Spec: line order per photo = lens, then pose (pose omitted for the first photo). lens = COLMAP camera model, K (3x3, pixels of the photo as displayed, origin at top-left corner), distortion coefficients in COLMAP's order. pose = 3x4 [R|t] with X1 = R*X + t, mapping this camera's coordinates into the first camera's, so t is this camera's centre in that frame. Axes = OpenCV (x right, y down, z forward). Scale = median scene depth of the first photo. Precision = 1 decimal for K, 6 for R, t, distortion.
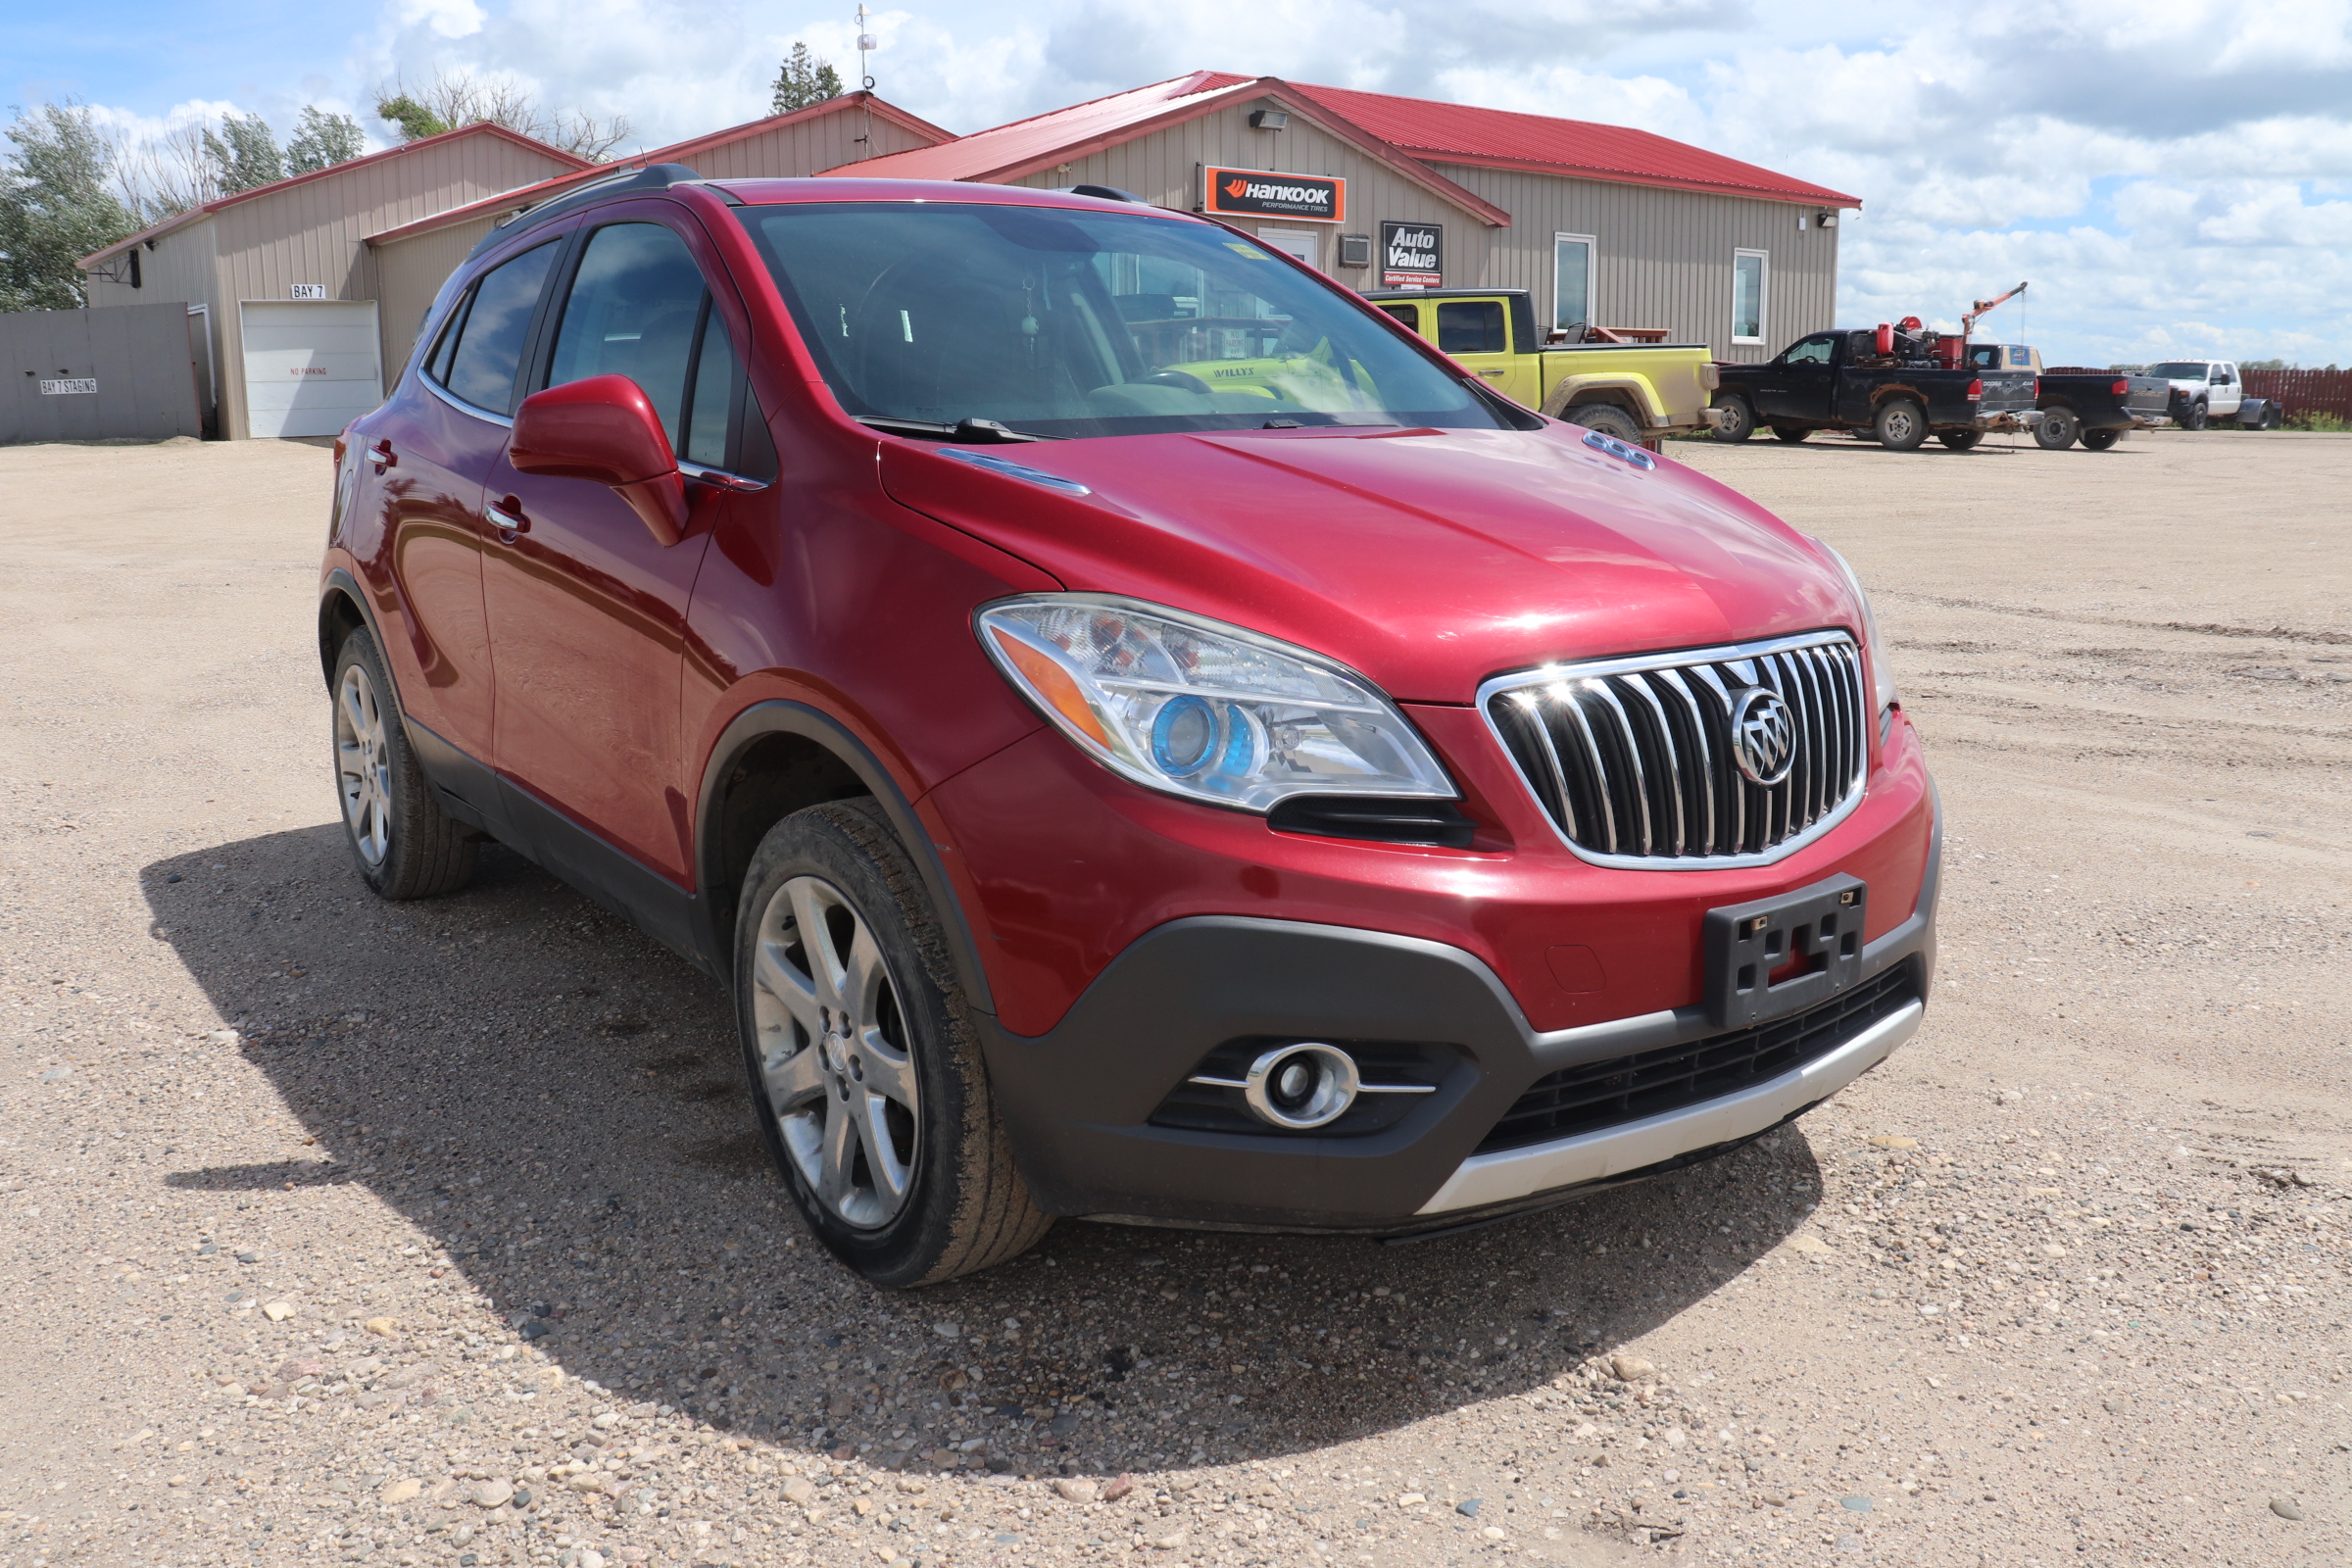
lens RADIAL K [[1958.4, 0, 1188.2], [0, 1958.4, 774.2], [0, 0, 1]] dist [-0.131732, 0.082843]
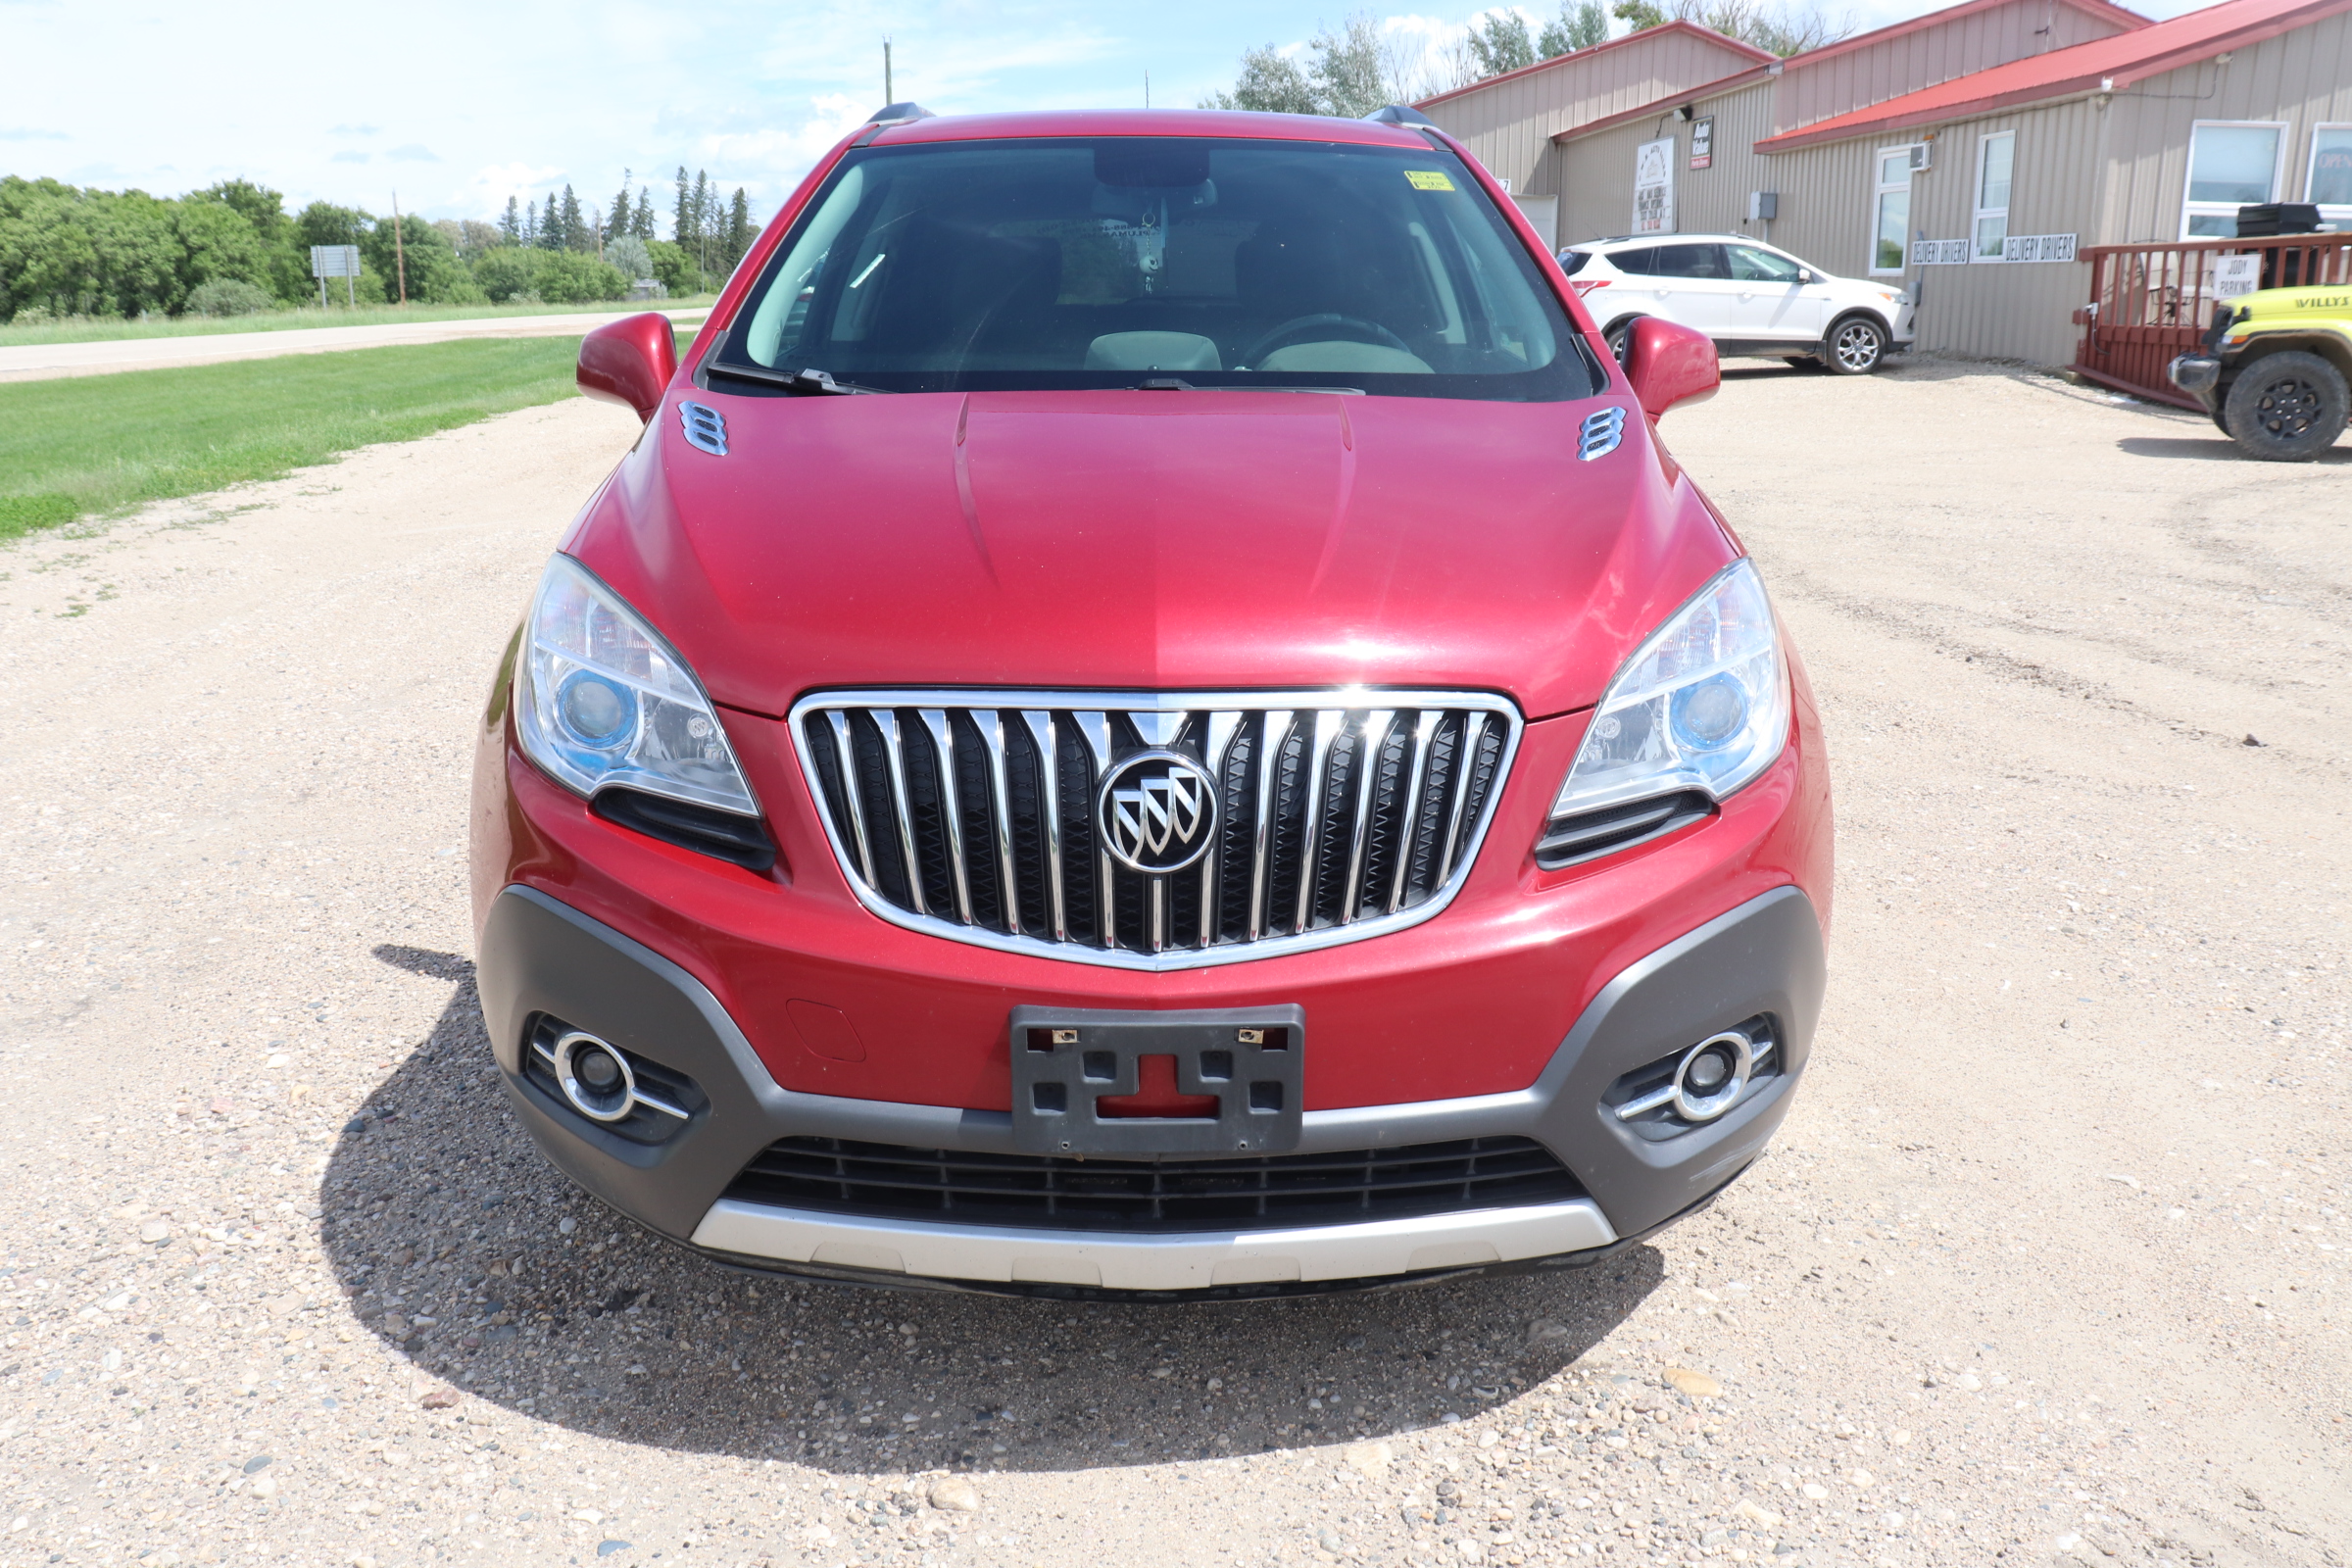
lens RADIAL K [[1958.4, 0, 1179.6], [0, 1958.4, 779.0], [0, 0, 1]] dist [-0.131732, 0.082843]
pose [[0.800558, 0.162055, -0.576928, 0.599230], [-0.130659, 0.986781, 0.095875, -0.086789], [0.584838, -0.001372, 0.811149, 0.274852]]
